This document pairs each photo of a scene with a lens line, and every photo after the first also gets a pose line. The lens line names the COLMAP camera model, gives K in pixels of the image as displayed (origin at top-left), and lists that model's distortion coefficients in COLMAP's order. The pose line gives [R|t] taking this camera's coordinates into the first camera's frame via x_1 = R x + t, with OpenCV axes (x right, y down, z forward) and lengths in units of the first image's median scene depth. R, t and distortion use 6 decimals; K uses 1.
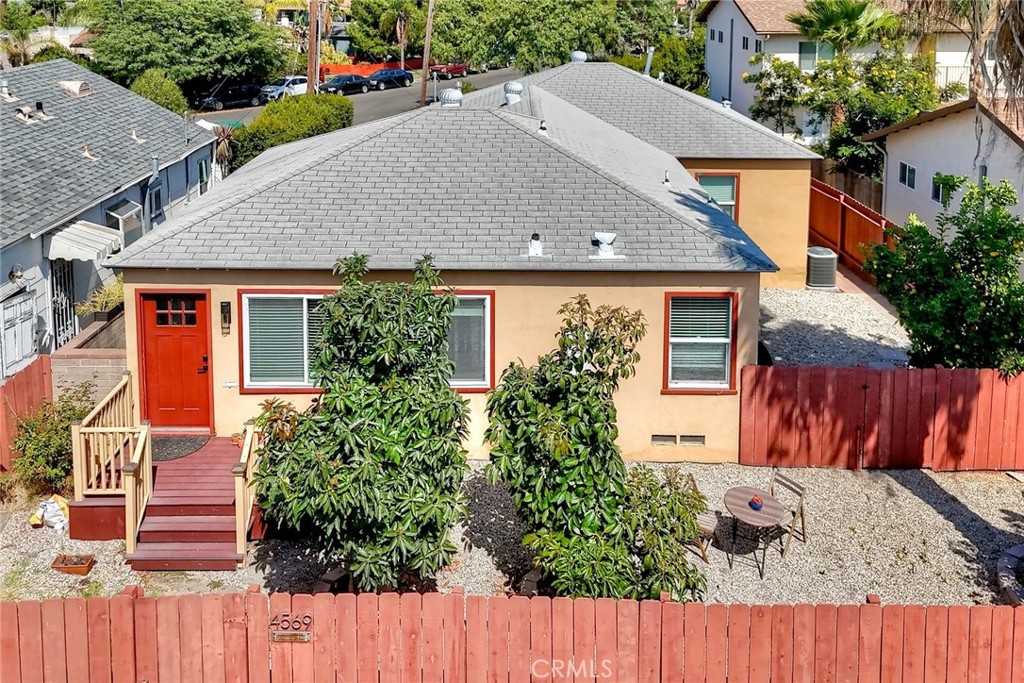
lens RADIAL K [[766.6, 0, 497.2], [0, 766.6, 278.5], [0, 0, 1]] dist [0.009707, 0.007186]
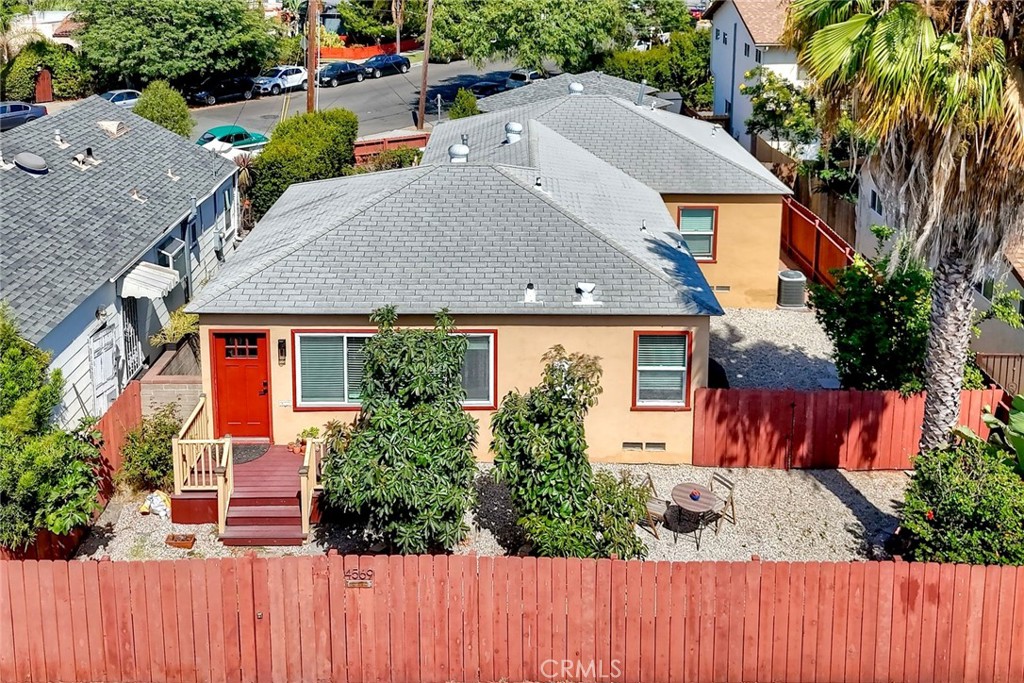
lens RADIAL K [[928.6, 0, 512.0], [0, 928.6, 341.5], [0, 0, 1]] dist [0.035383, -0.015925]
pose [[0.999886, 0.000160, 0.015085, -0.002101], [-0.001885, 0.993431, 0.114414, -0.137481], [-0.014967, -0.114430, 0.993319, -0.499807]]
